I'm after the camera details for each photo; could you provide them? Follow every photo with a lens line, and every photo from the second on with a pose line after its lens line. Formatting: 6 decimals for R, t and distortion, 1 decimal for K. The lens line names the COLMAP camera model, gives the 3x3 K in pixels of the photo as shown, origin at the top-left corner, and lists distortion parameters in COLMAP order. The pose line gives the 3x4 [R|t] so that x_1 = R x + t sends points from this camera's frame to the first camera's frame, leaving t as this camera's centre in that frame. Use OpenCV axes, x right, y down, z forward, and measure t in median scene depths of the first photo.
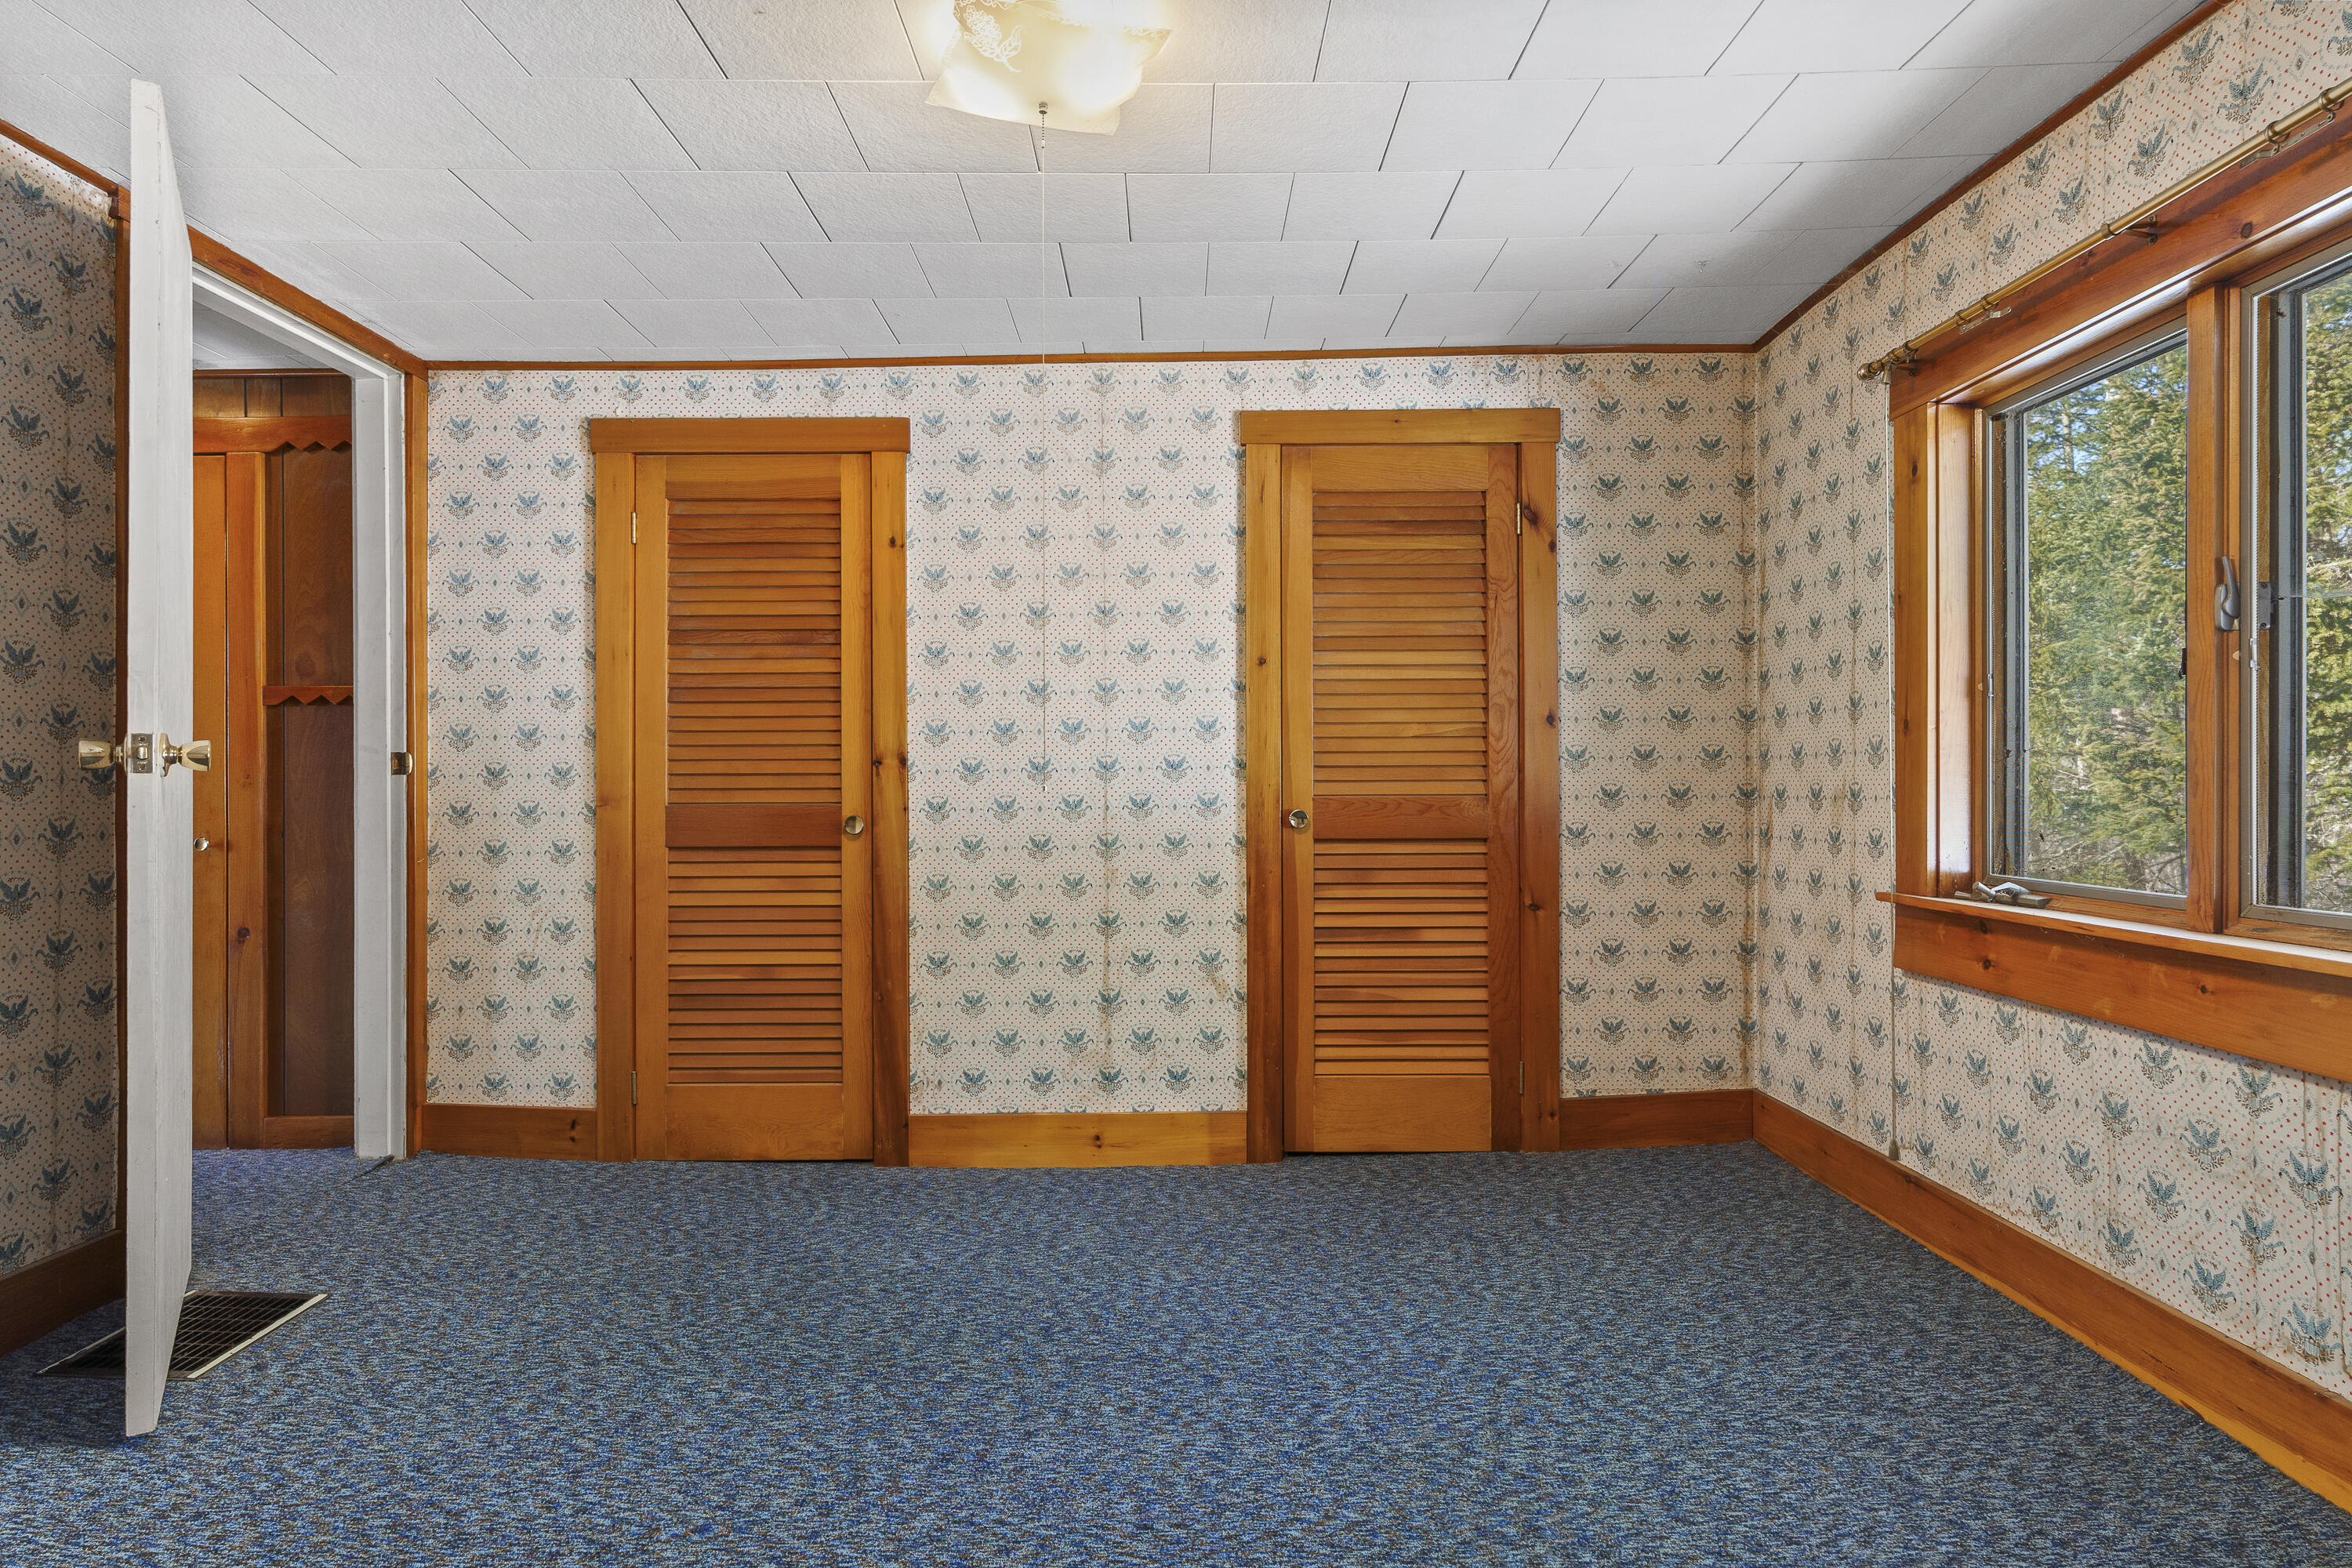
lens RADIAL K [[1289.1, 0, 1163.1], [0, 1289.1, 776.2], [0, 0, 1]] dist [-0.003010, 0.002832]
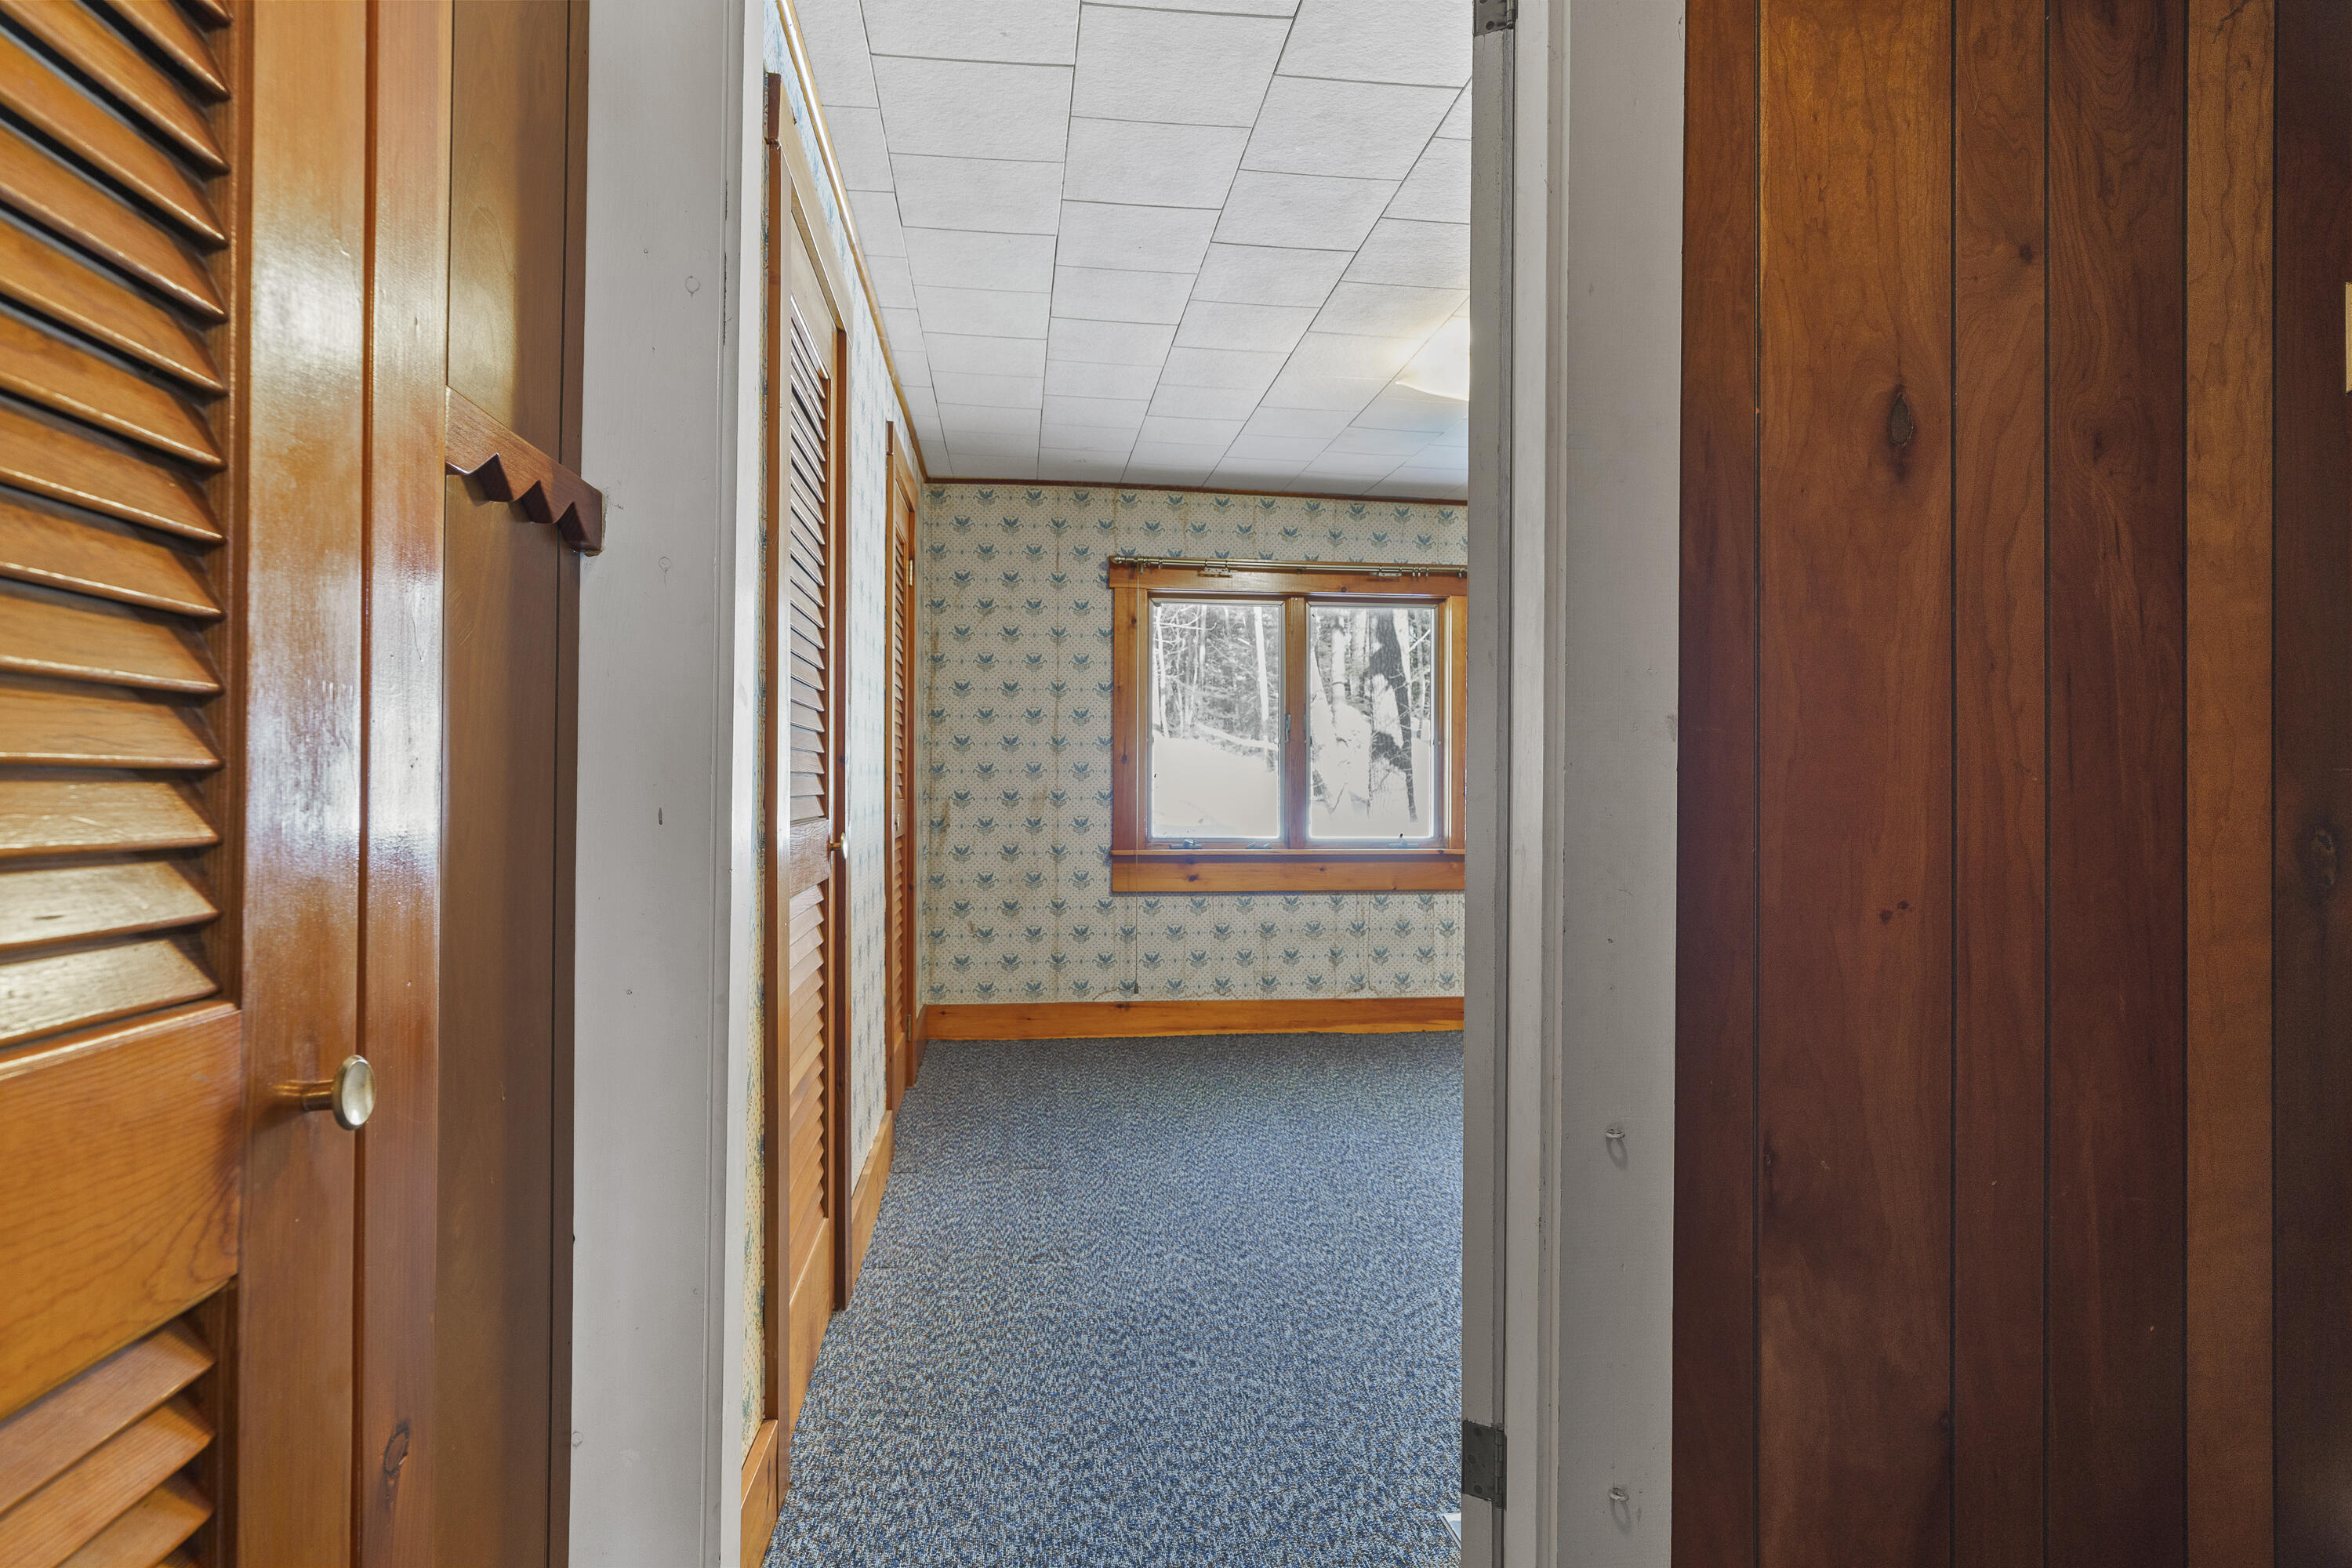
lens RADIAL K [[1289.1, 0, 1168.1], [0, 1289.1, 801.7], [0, 0, 1]] dist [-0.003010, 0.002832]
pose [[-0.130607, -0.008572, 0.991397, -1.460889], [-0.009440, 0.999928, 0.007402, 0.009125], [-0.991389, -0.008392, -0.130678, 1.374896]]
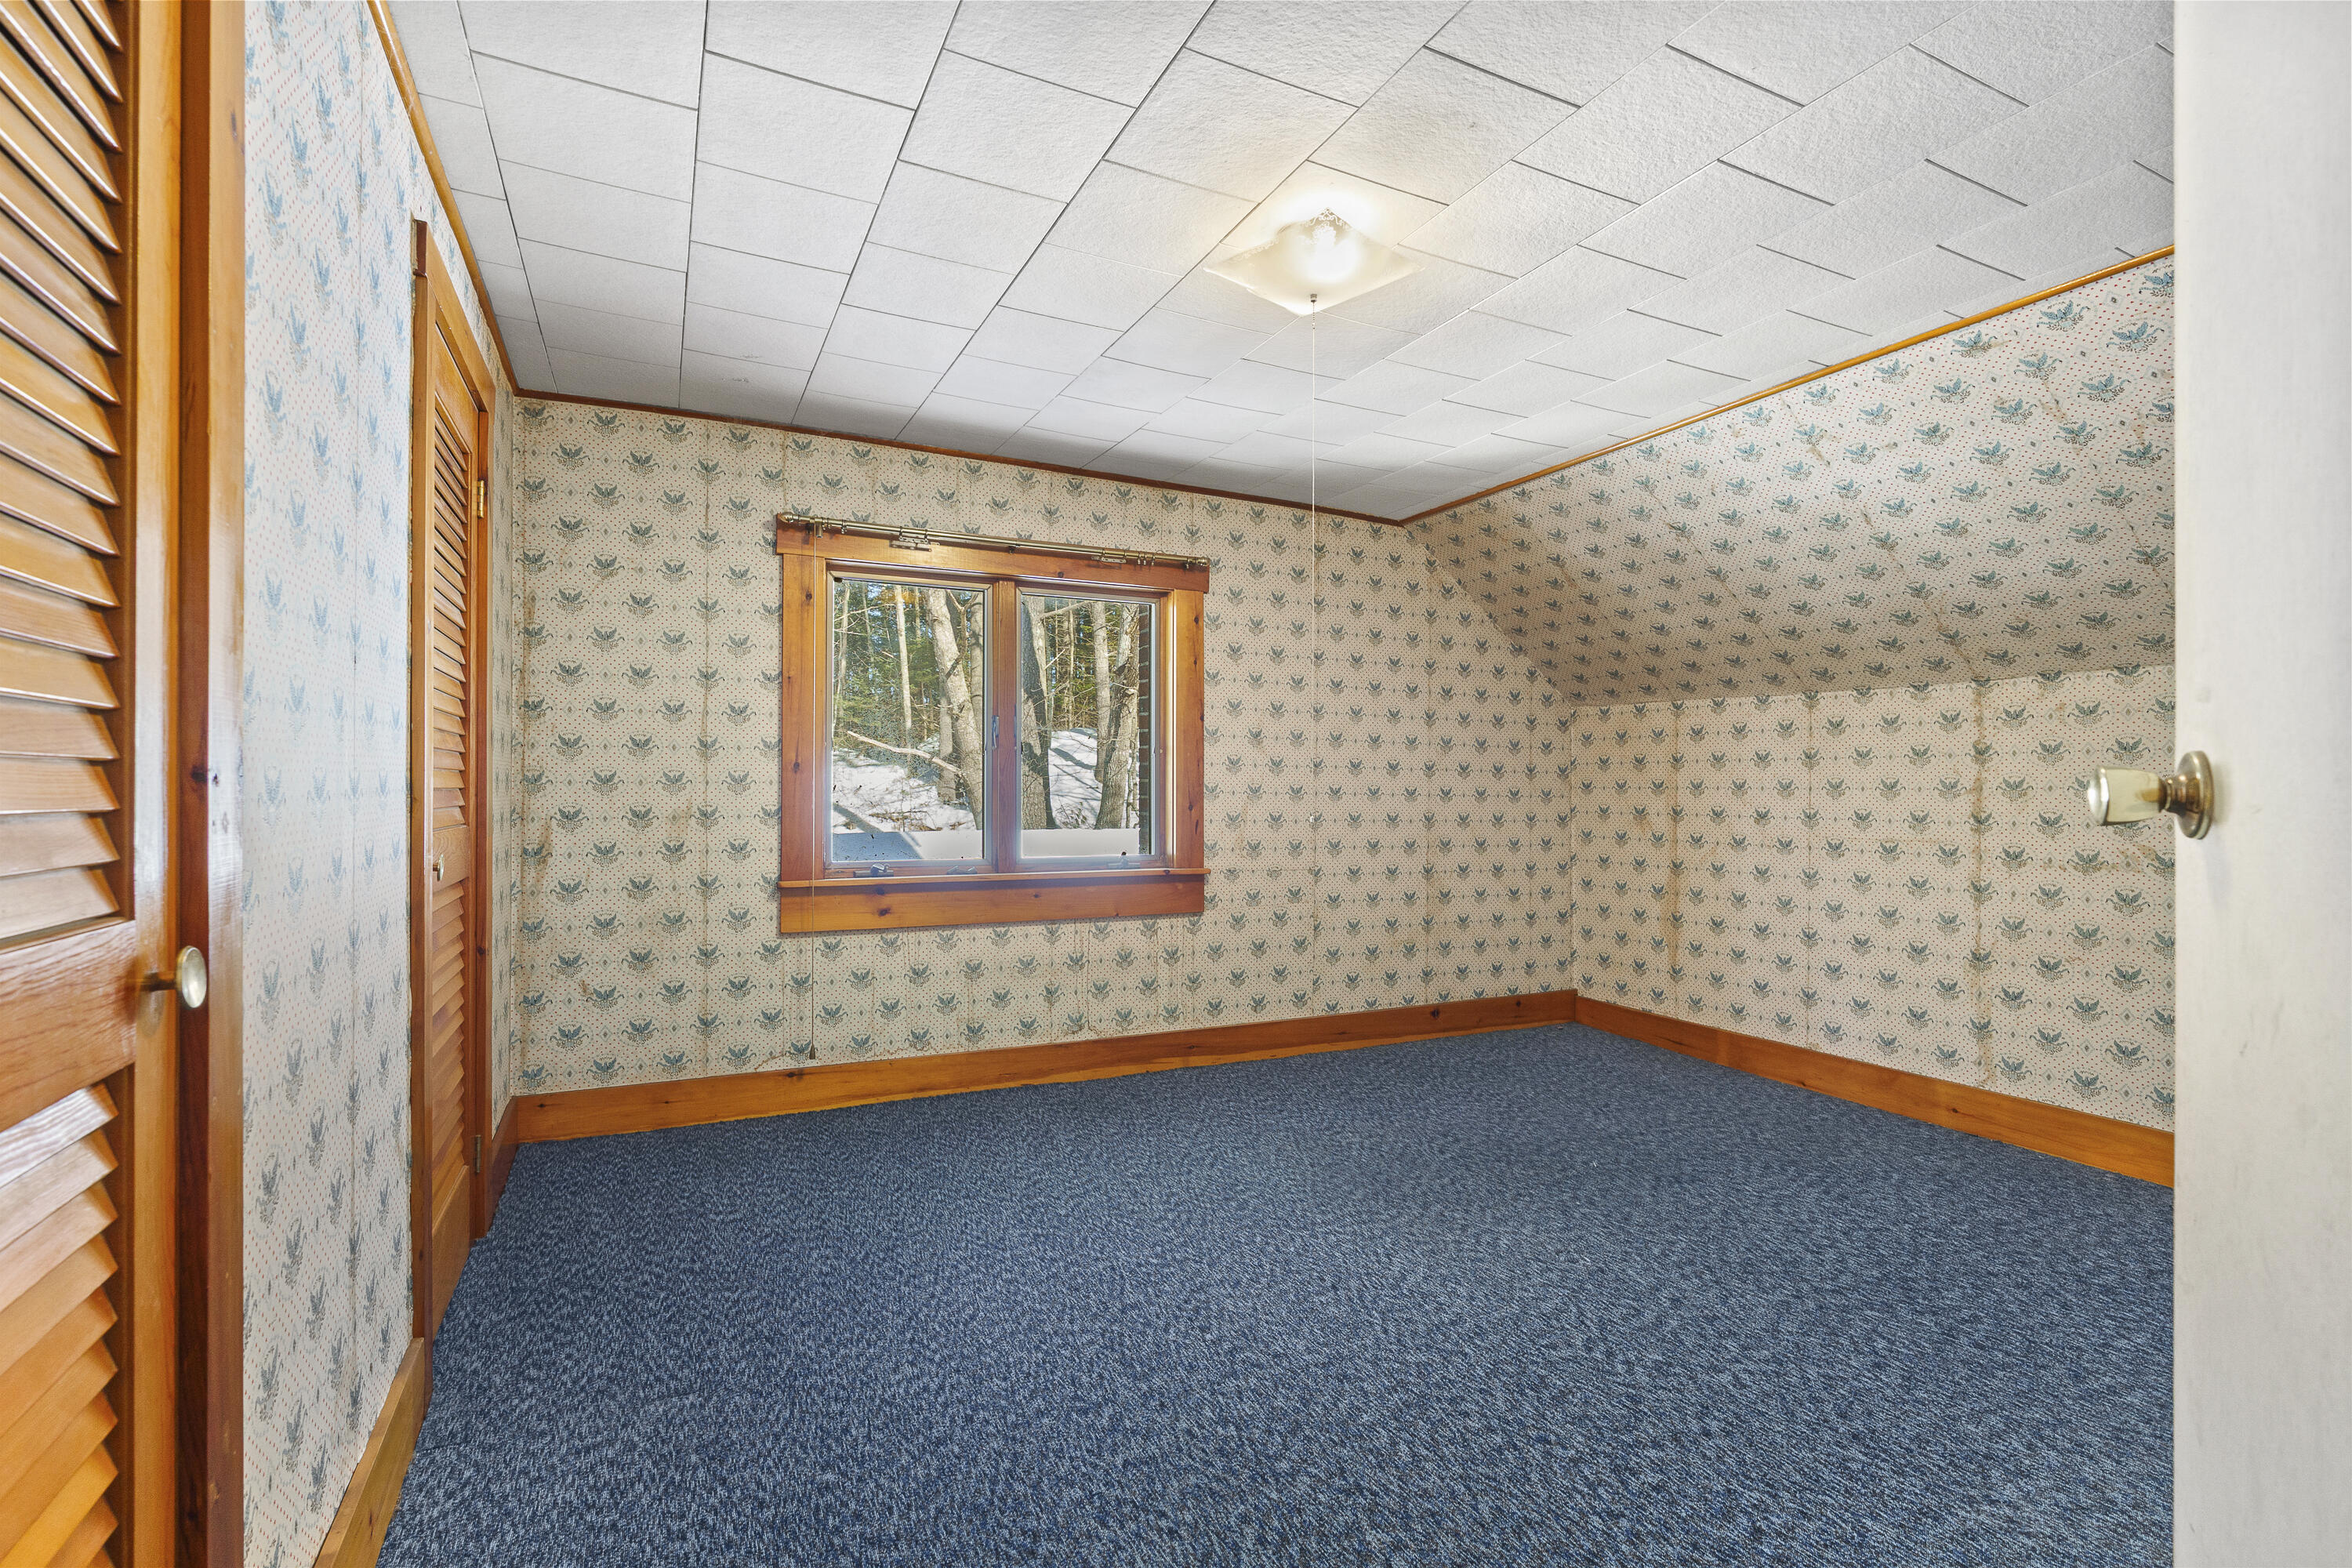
lens RADIAL K [[1099.4, 0, 1176.2], [0, 1099.4, 788.7], [0, 0, 1]] dist [-0.011487, 0.004387]
pose [[-0.441365, 0.002673, 0.897324, -0.866911], [-0.007126, 0.999954, -0.006484, -0.010554], [-0.897299, -0.009256, -0.441326, 1.359225]]
